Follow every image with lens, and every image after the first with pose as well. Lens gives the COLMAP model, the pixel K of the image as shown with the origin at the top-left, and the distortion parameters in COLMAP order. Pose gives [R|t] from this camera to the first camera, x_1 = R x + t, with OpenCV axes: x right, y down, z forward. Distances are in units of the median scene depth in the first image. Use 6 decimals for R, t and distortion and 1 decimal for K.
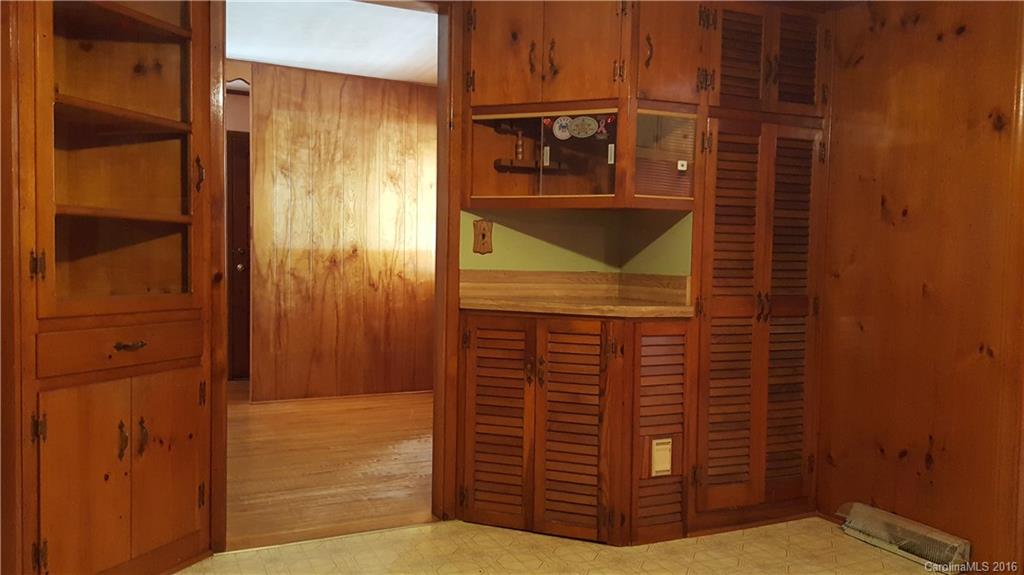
lens RADIAL K [[796.4, 0, 505.3], [0, 796.4, 304.5], [0, 0, 1]] dist [0.144936, -0.202272]
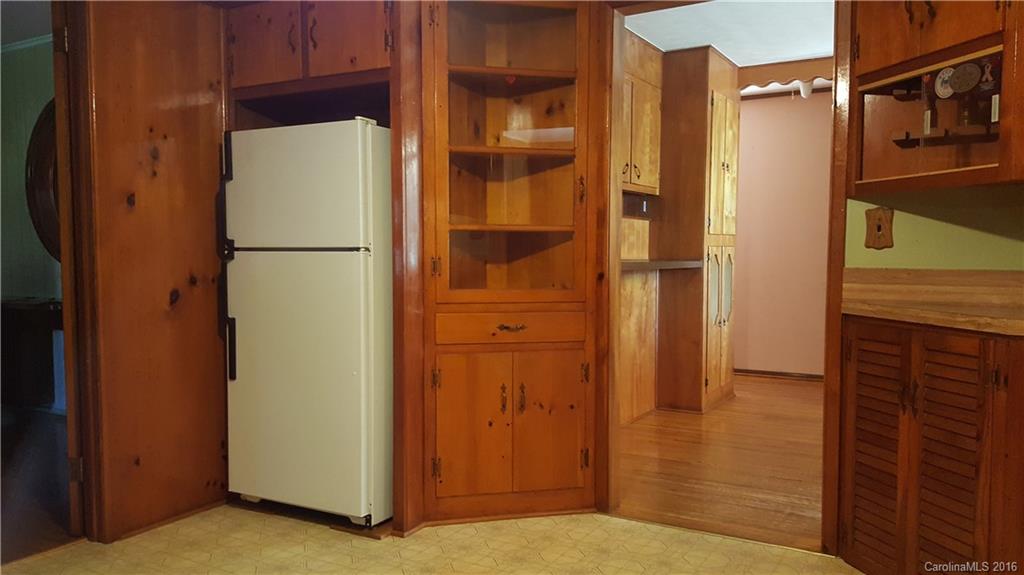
lens RADIAL K [[796.4, 0, 505.3], [0, 796.4, 304.5], [0, 0, 1]] dist [0.144936, -0.202272]
pose [[0.567164, 0.035798, -0.822826, 0.460476], [-0.036659, 0.999162, 0.018201, -0.007339], [0.822788, 0.019841, 0.568001, 0.204839]]
